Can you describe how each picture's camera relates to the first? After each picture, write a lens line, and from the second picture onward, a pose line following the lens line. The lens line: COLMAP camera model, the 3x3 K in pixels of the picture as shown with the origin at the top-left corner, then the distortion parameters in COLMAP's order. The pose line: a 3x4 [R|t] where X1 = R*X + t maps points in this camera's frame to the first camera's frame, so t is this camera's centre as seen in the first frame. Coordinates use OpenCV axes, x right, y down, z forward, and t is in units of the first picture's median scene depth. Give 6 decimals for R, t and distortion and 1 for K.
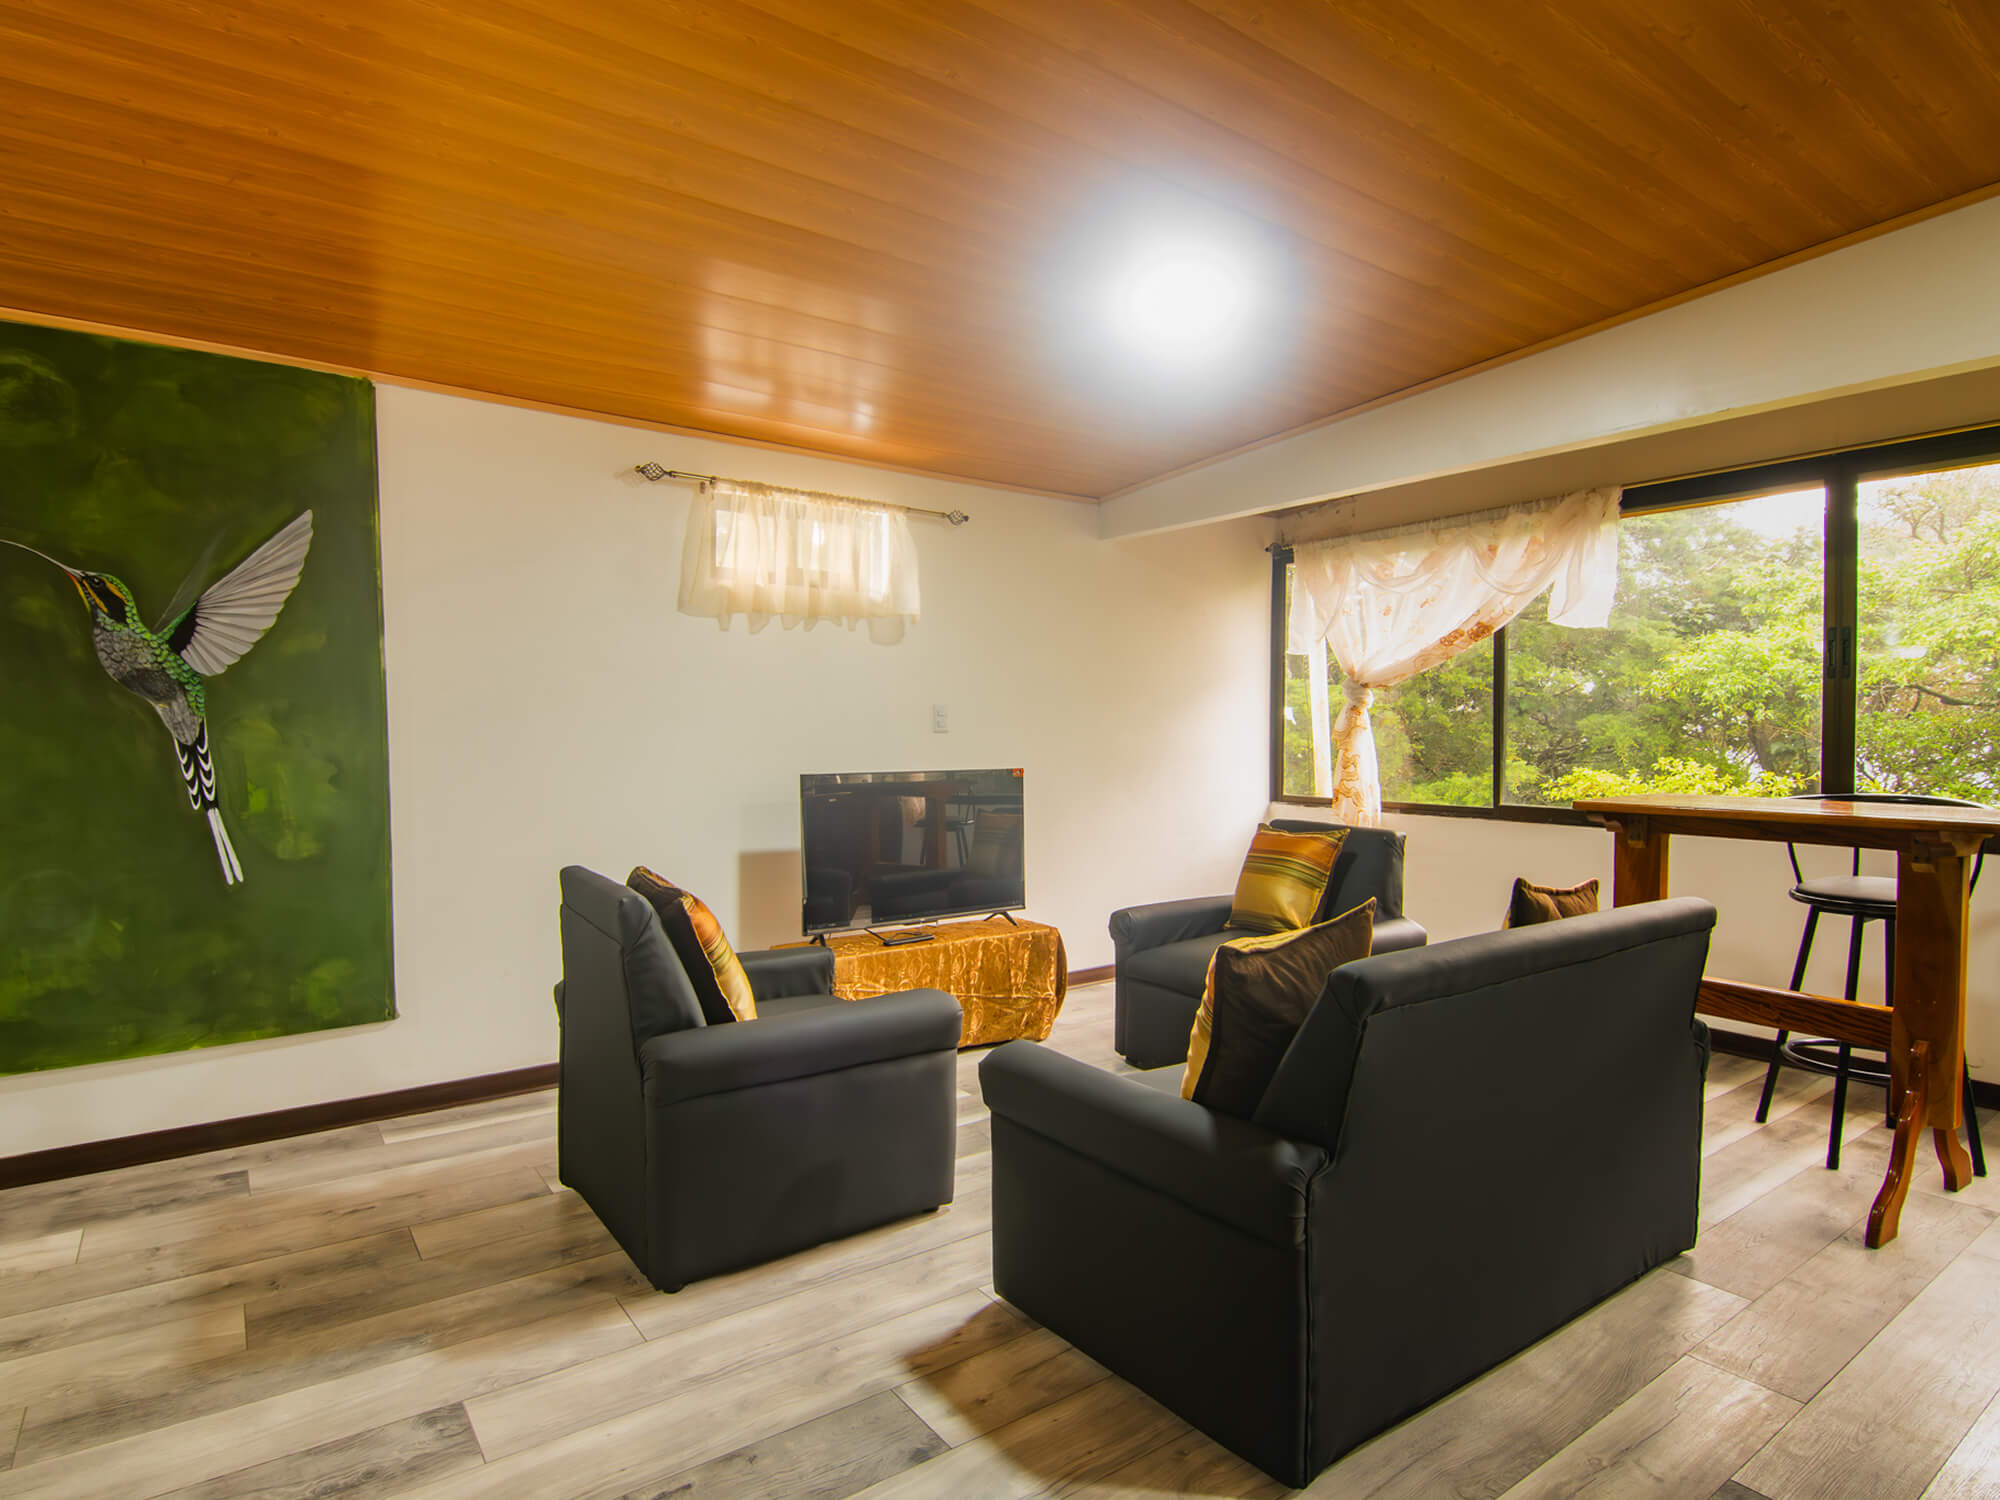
lens RADIAL K [[1099.2, 0, 1000.0], [0, 1099.2, 750.0], [0, 0, 1]] dist [0.001039, -0.012946]
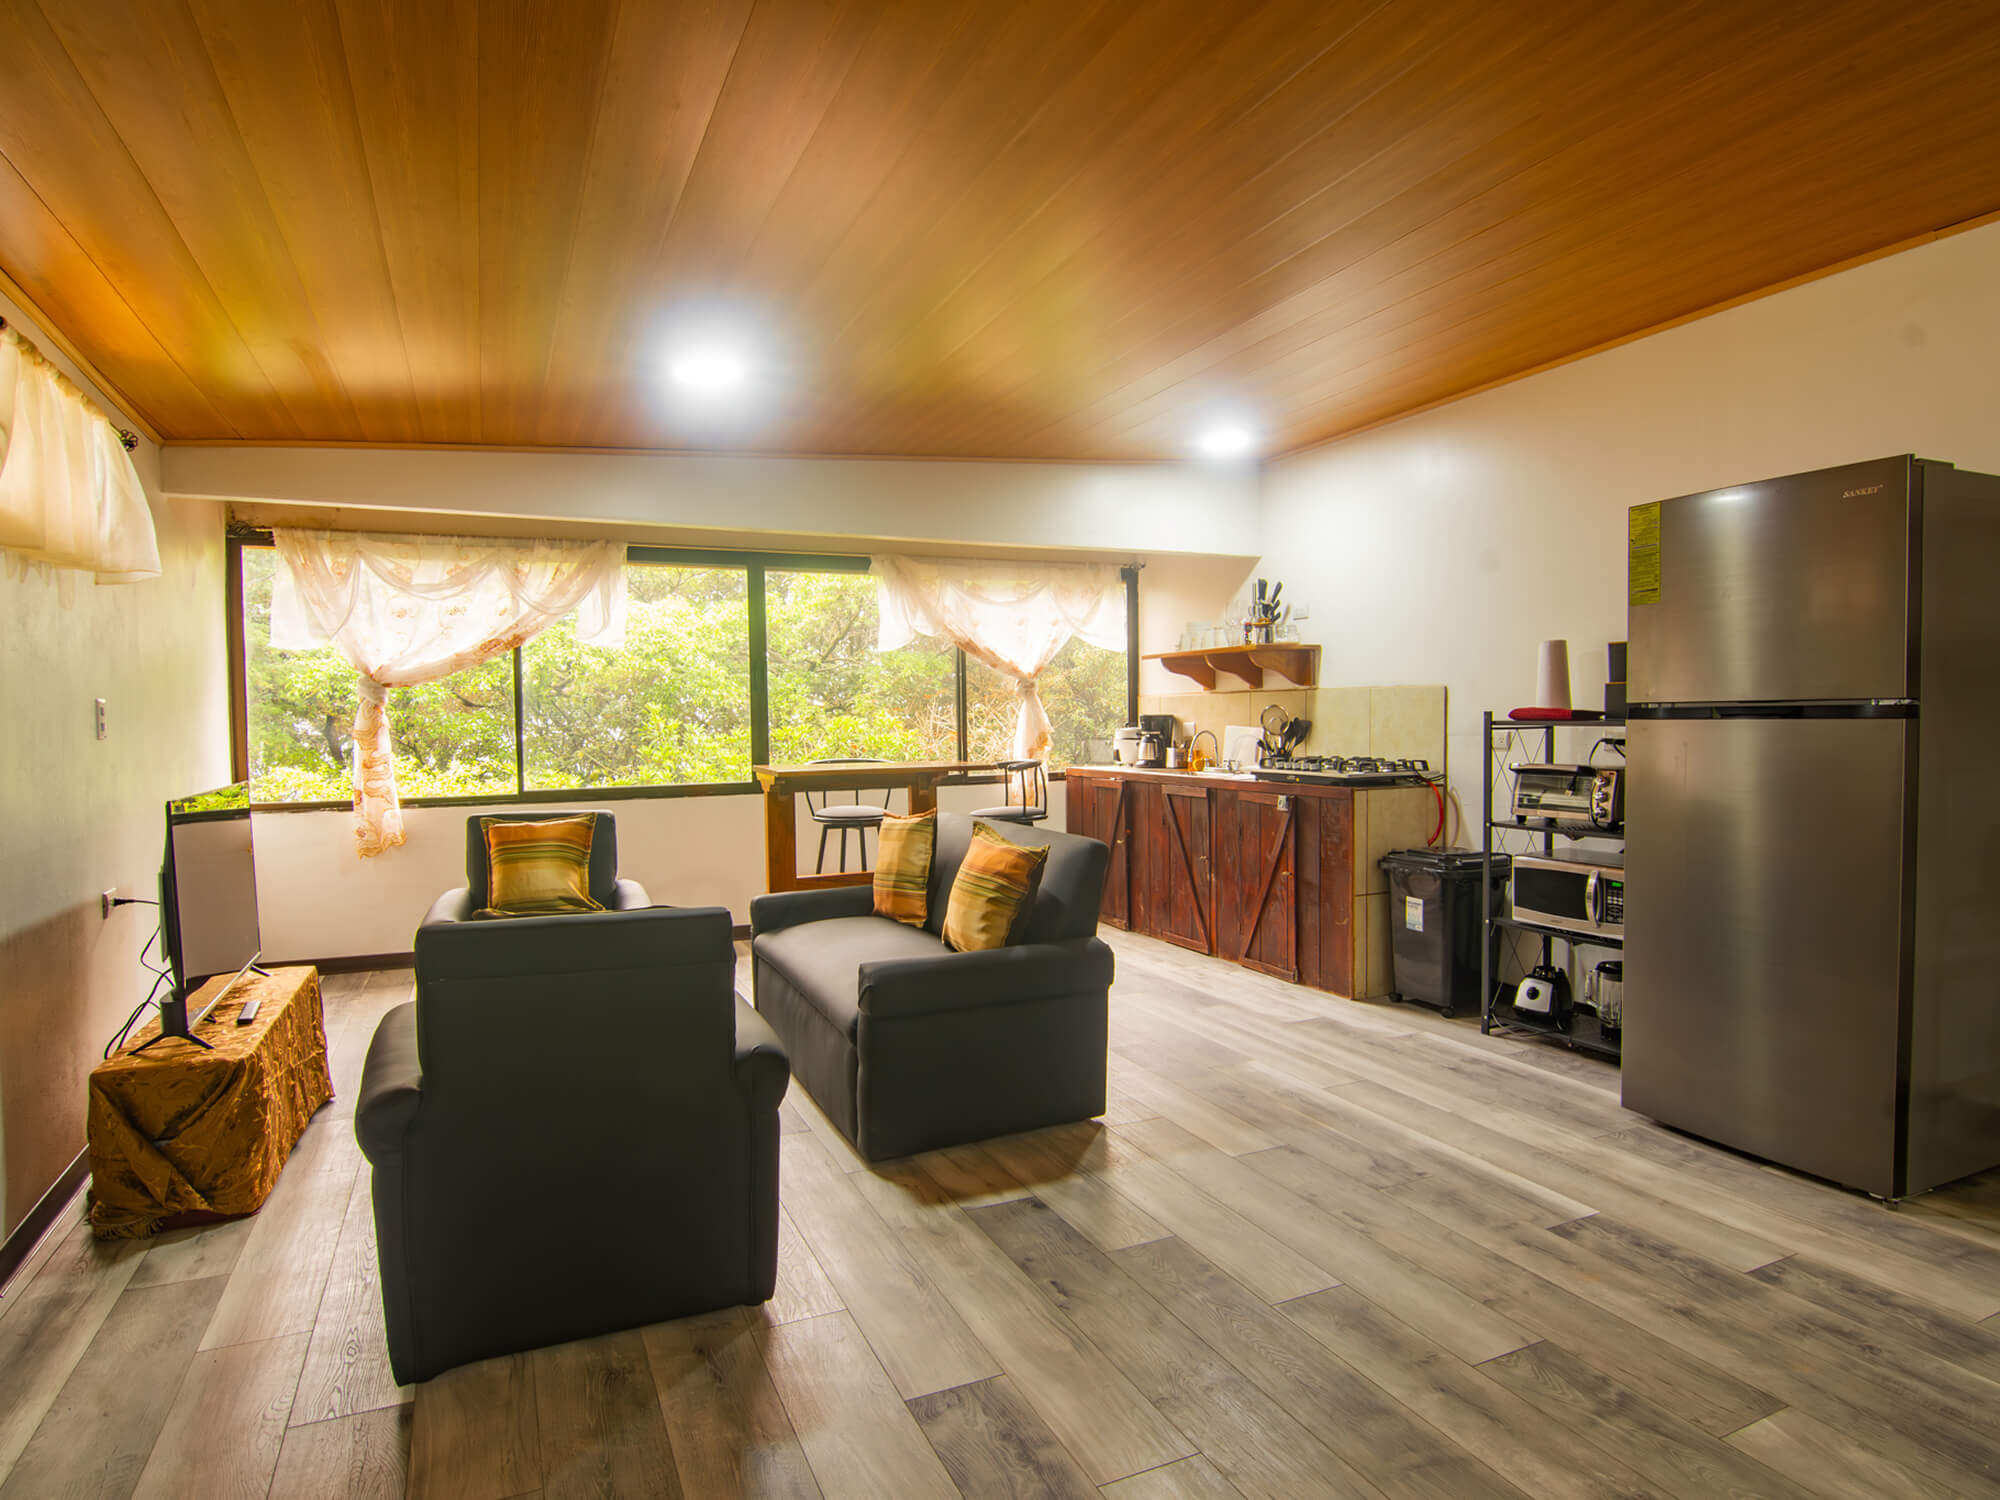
lens RADIAL K [[1078.4, 0, 968.7], [0, 1078.4, 759.2], [0, 0, 1]] dist [0.000202, -0.012163]
pose [[0.205658, -0.043789, 0.977644, -0.650609], [0.033649, 0.998724, 0.037655, -0.012188], [-0.978045, 0.025153, 0.206869, 0.332772]]
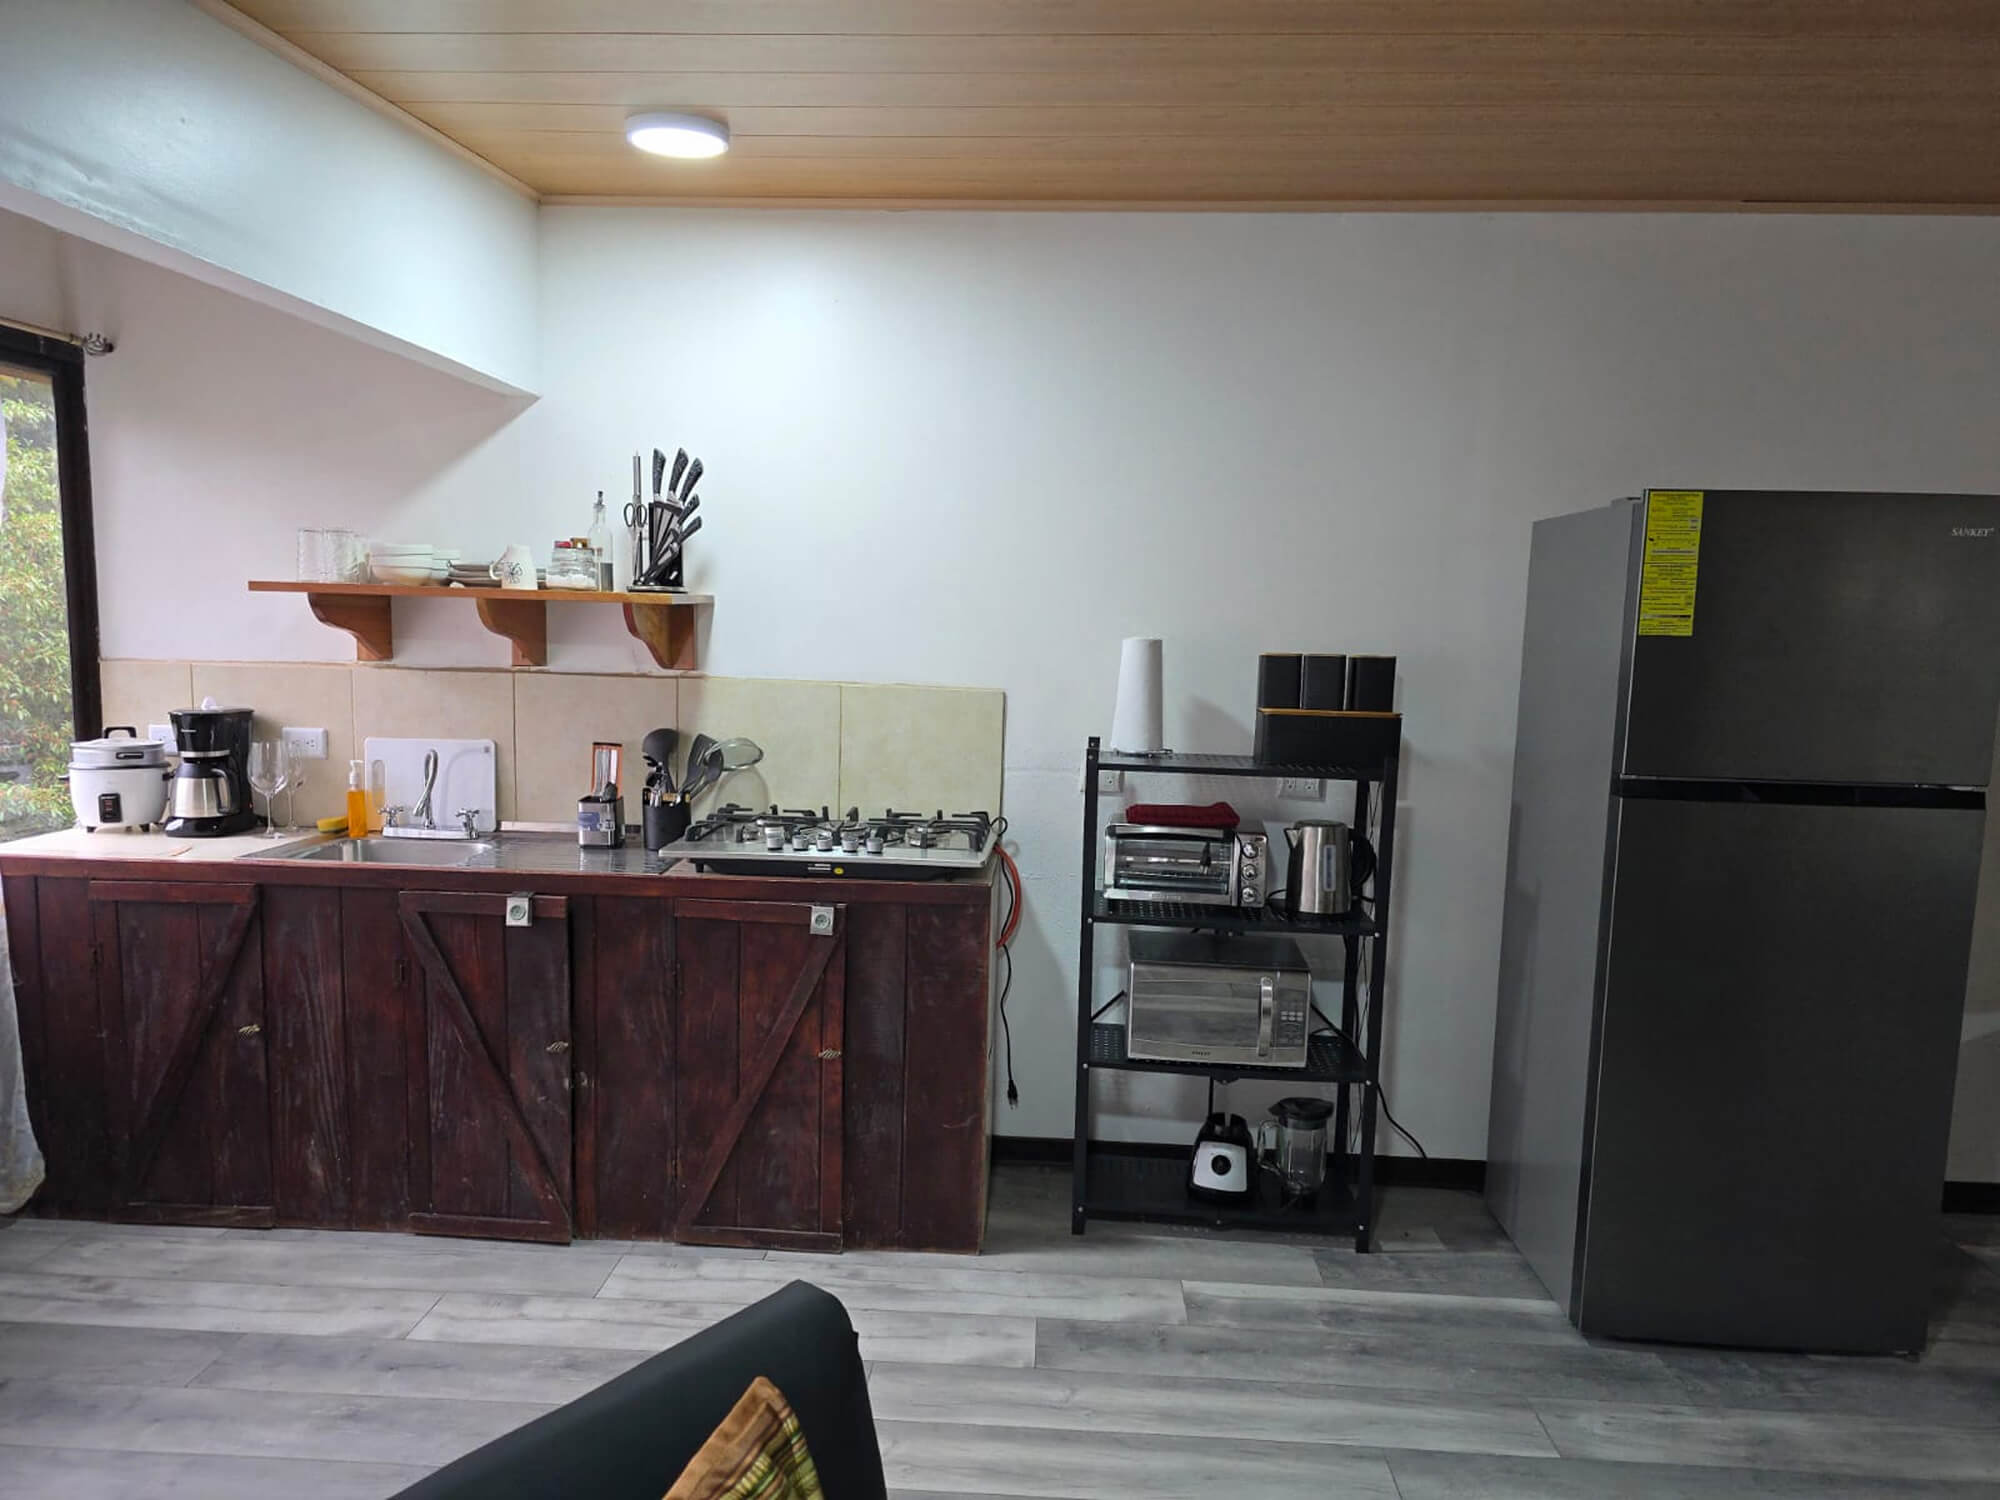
lens RADIAL K [[1344.7, 0, 1006.0], [0, 1344.7, 785.8], [0, 0, 1]] dist [0.015870, -0.004192]
pose [[-0.782949, -0.103197, 0.613467, 0.019117], [-0.016672, 0.989271, 0.145136, -0.093535], [-0.621863, 0.103407, -0.776269, 0.744851]]
